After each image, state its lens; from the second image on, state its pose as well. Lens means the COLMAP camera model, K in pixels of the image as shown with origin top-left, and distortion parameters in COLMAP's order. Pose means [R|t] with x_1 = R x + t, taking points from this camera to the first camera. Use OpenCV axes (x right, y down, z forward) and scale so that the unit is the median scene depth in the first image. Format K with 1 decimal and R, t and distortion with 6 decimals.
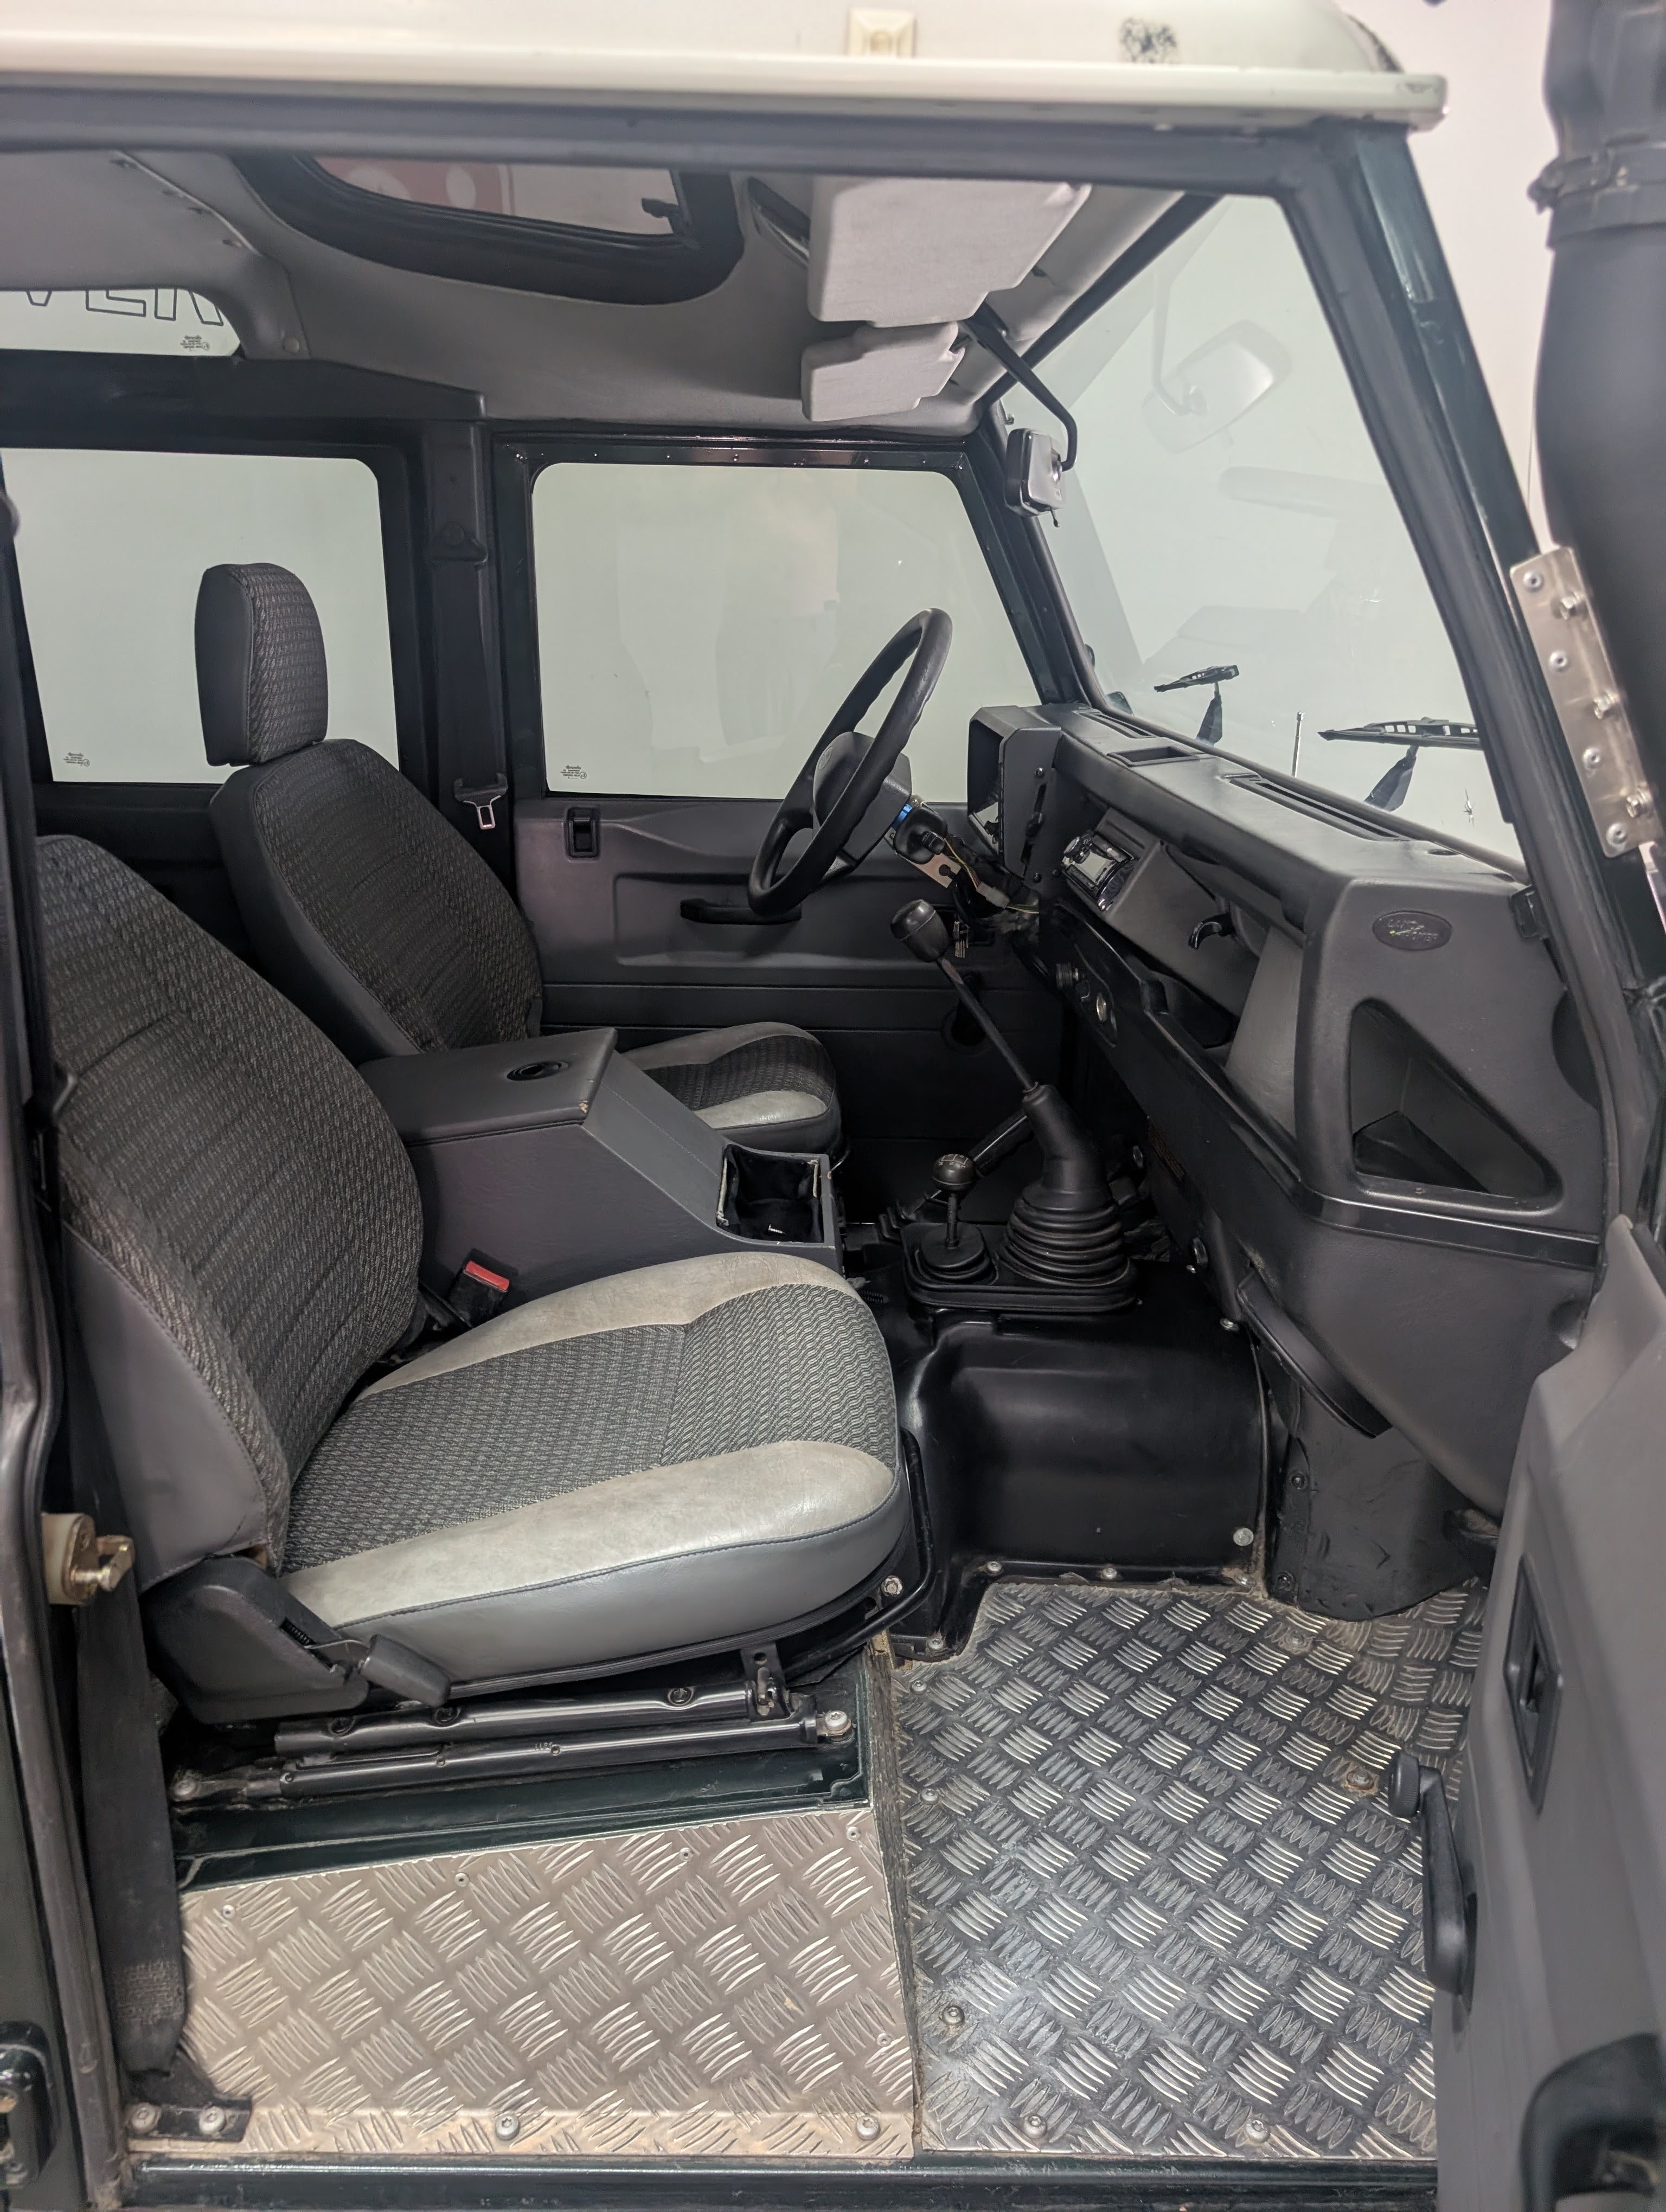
lens RADIAL K [[1602.4, 0, 824.6], [0, 1602.4, 1088.0], [0, 0, 1]] dist [-0.009656, 0.001448]
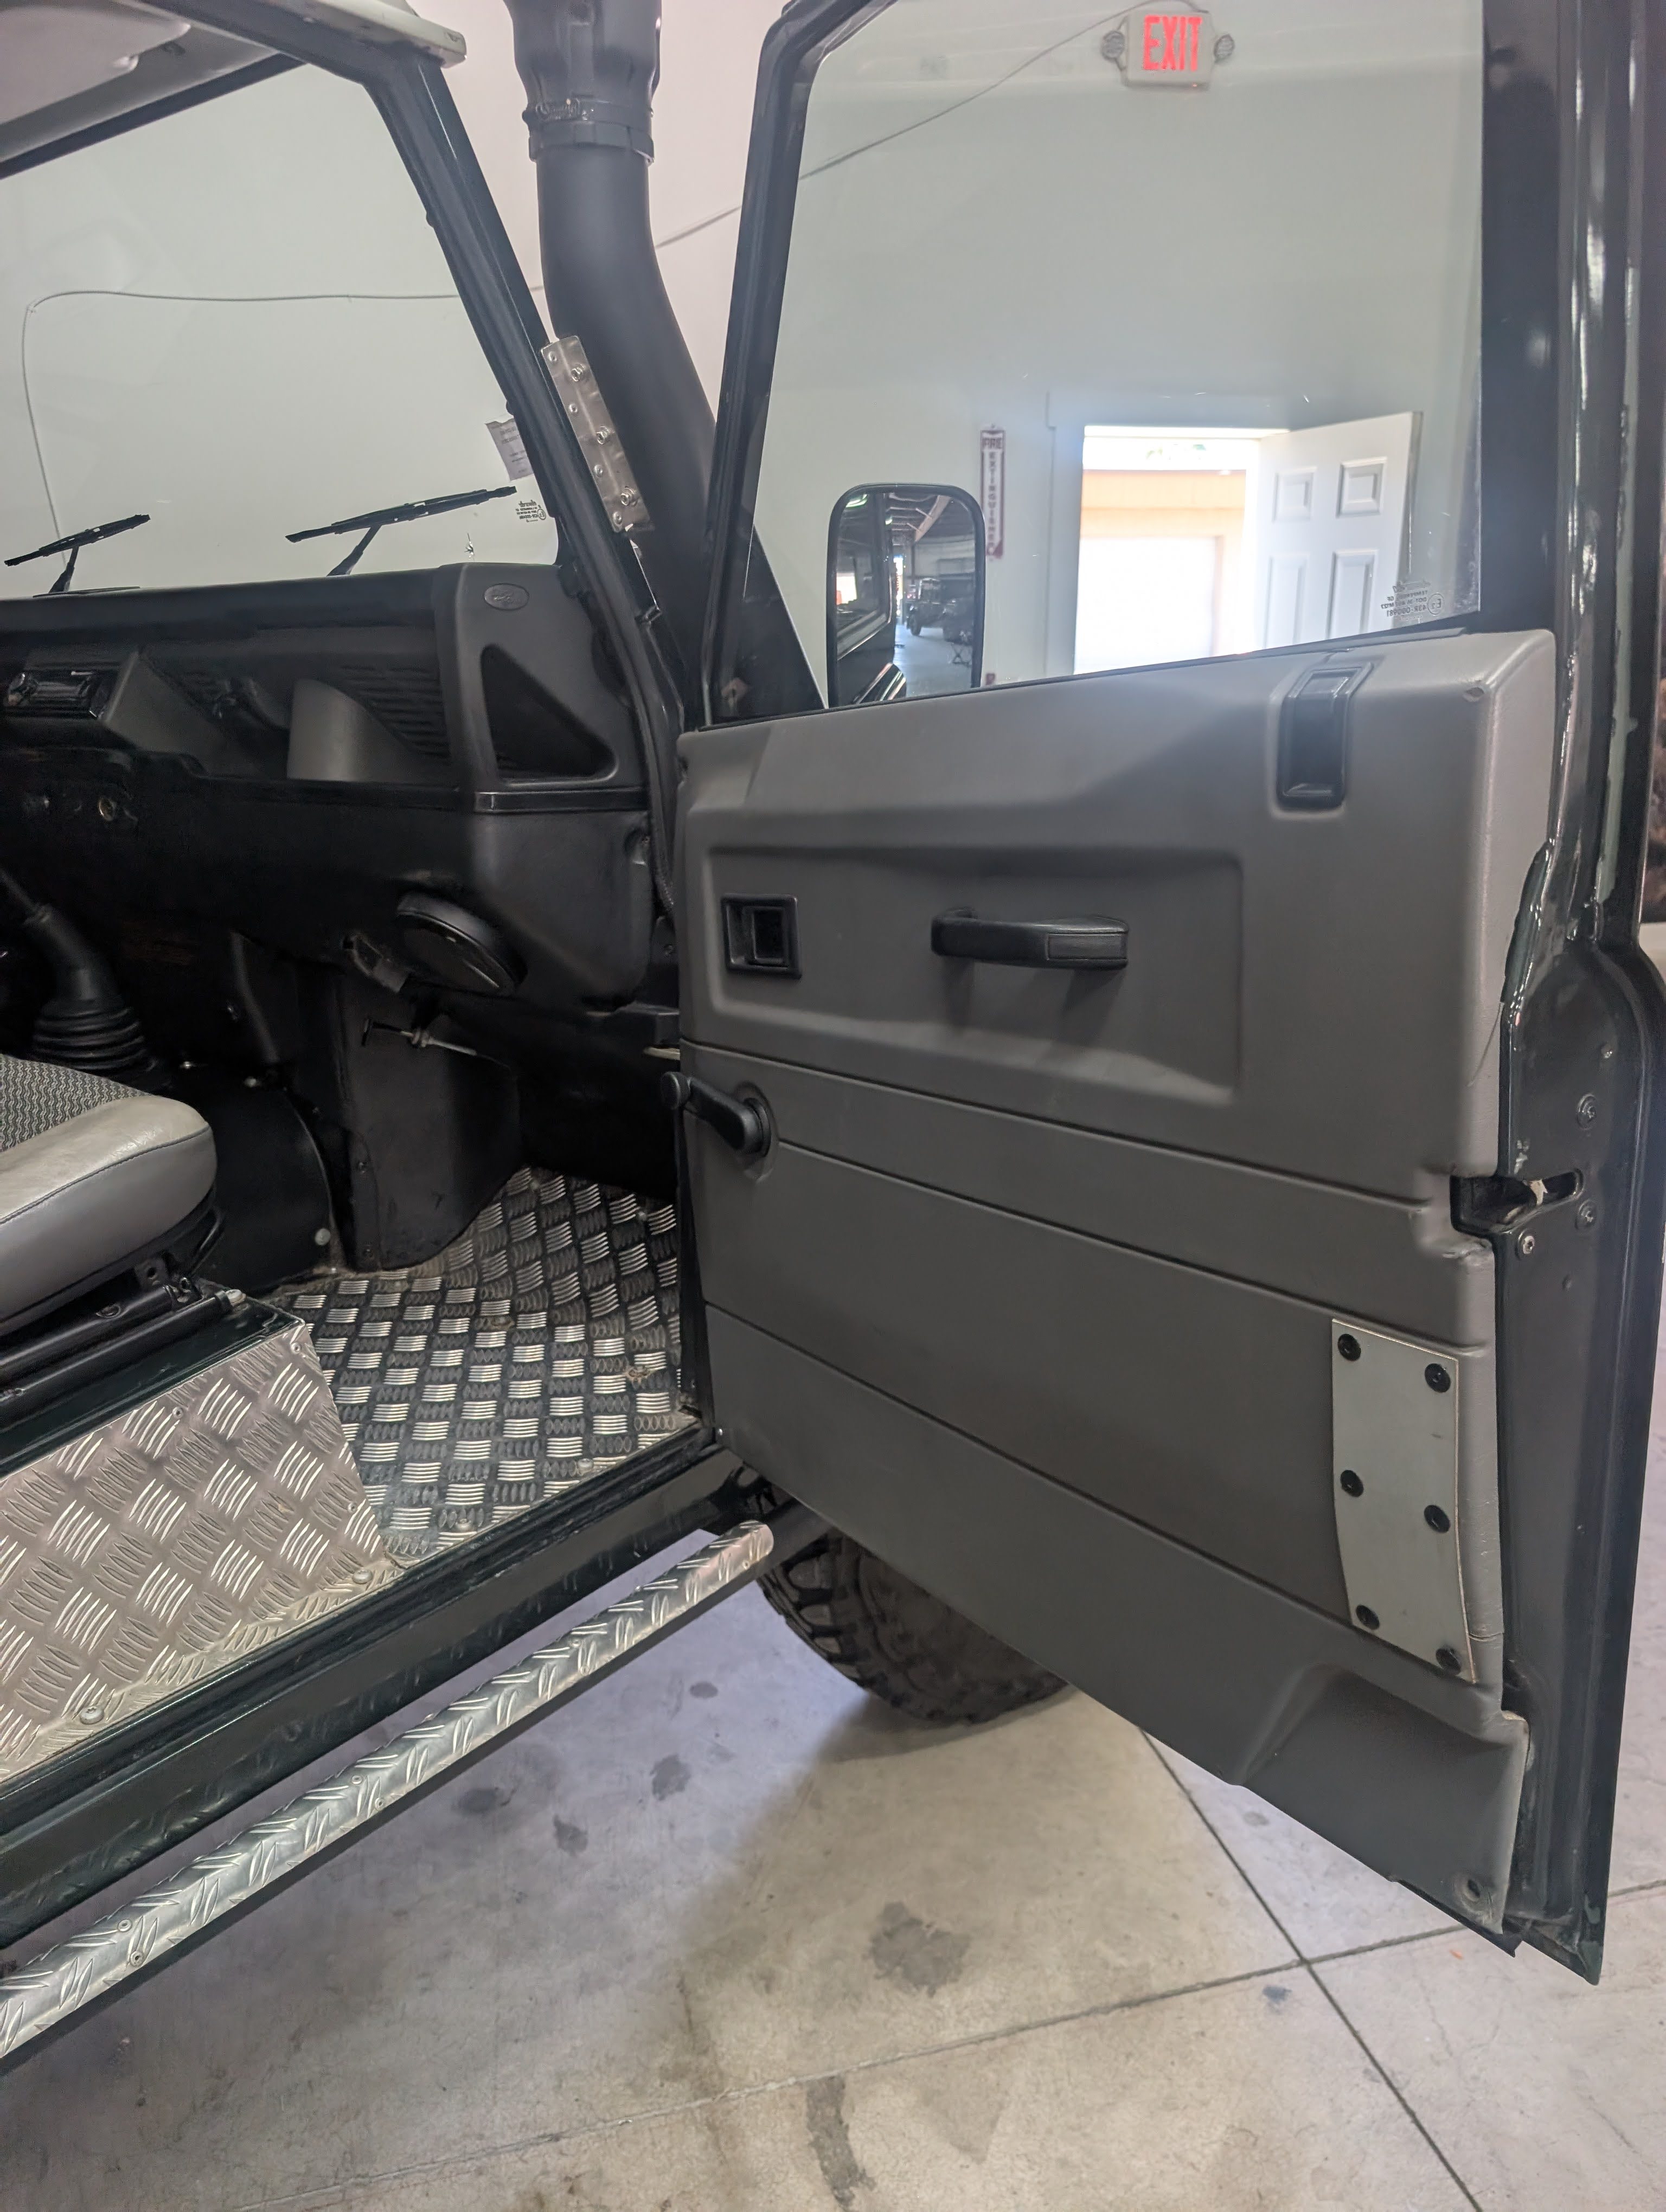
lens RADIAL K [[1602.4, 0, 831.1], [0, 1602.4, 1113.6], [0, 0, 1]] dist [-0.009656, 0.001448]
pose [[0.621834, -0.231755, 0.748072, -0.605081], [0.249665, 0.964035, 0.091127, 0.272596], [-0.742287, 0.130102, 0.657331, -0.160367]]
